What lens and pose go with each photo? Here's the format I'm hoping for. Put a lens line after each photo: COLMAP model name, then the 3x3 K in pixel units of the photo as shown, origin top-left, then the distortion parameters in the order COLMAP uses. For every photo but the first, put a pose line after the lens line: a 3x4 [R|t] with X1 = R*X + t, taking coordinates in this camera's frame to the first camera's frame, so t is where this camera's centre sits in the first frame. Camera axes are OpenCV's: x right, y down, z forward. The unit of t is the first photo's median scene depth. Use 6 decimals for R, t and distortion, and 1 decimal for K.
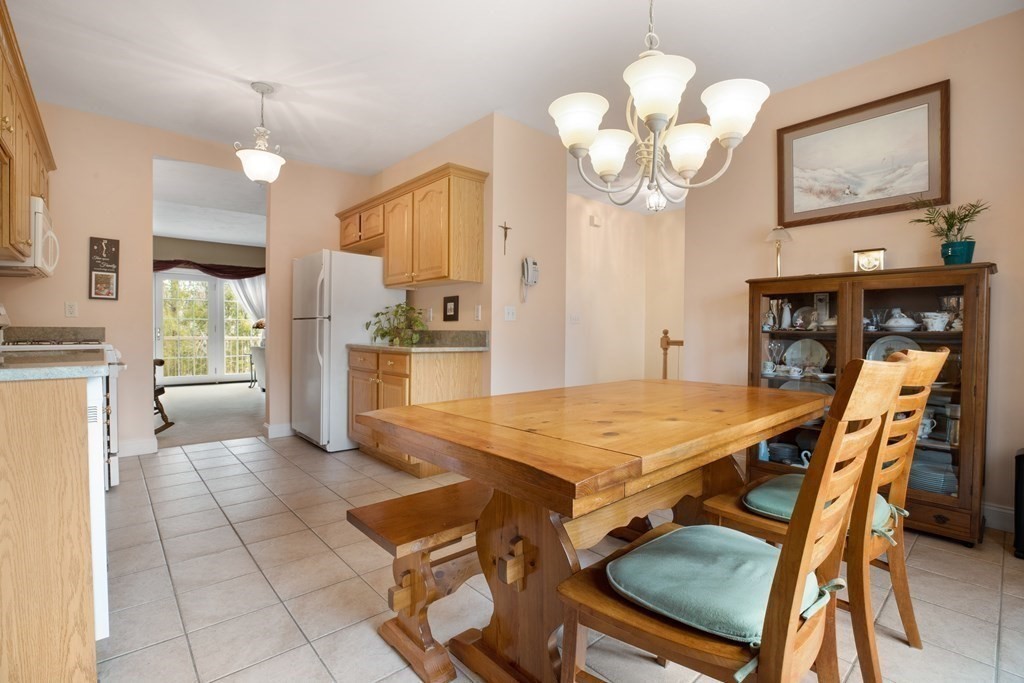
lens RADIAL K [[475.7, 0, 509.9], [0, 475.7, 342.7], [0, 0, 1]] dist [-0.037371, 0.012227]
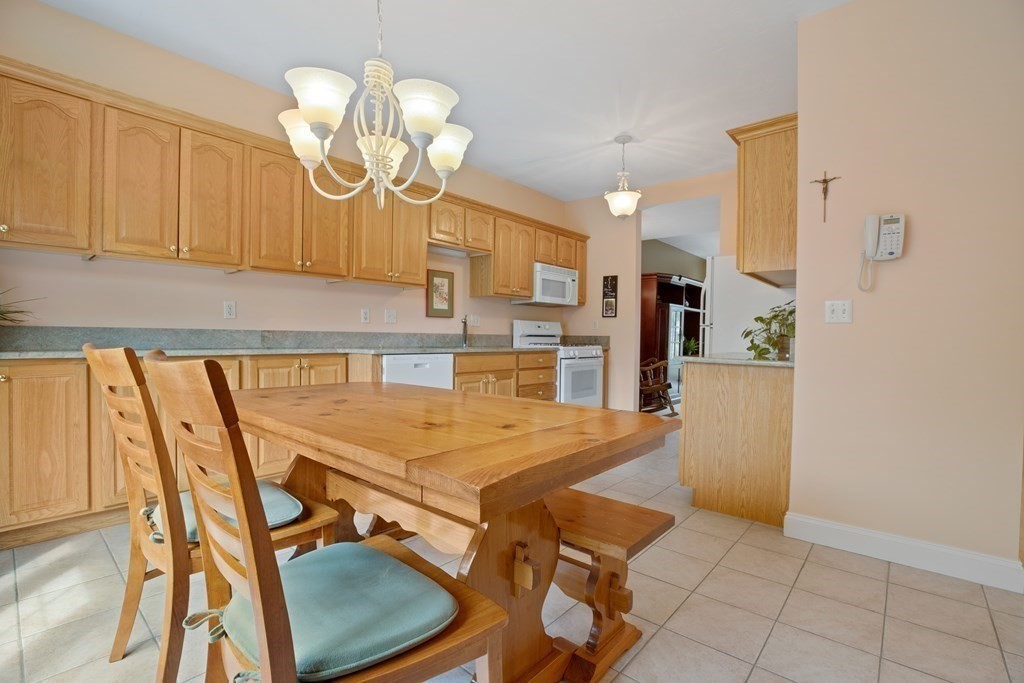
lens RADIAL K [[467.8, 0, 512.0], [0, 467.8, 341.5], [0, 0, 1]] dist [-0.001623, -0.000127]
pose [[0.141441, 0.006957, -0.989922, 0.553810], [-0.033827, 0.999425, 0.002190, -0.007508], [0.989369, 0.033176, 0.141596, 0.478575]]
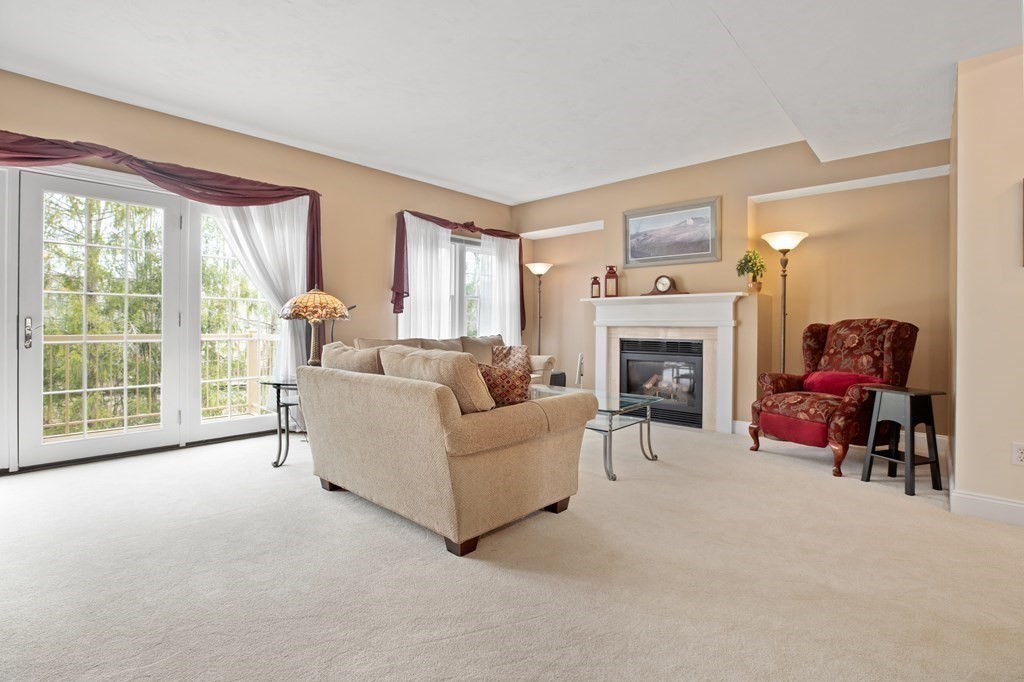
lens RADIAL K [[476.8, 0, 515.0], [0, 476.8, 320.5], [0, 0, 1]] dist [-0.004481, -0.000123]
pose [[0.994554, -0.005519, 0.104076, -0.836081], [0.008381, 0.999598, -0.027083, -0.016870], [-0.103885, 0.027808, 0.994201, 1.198847]]
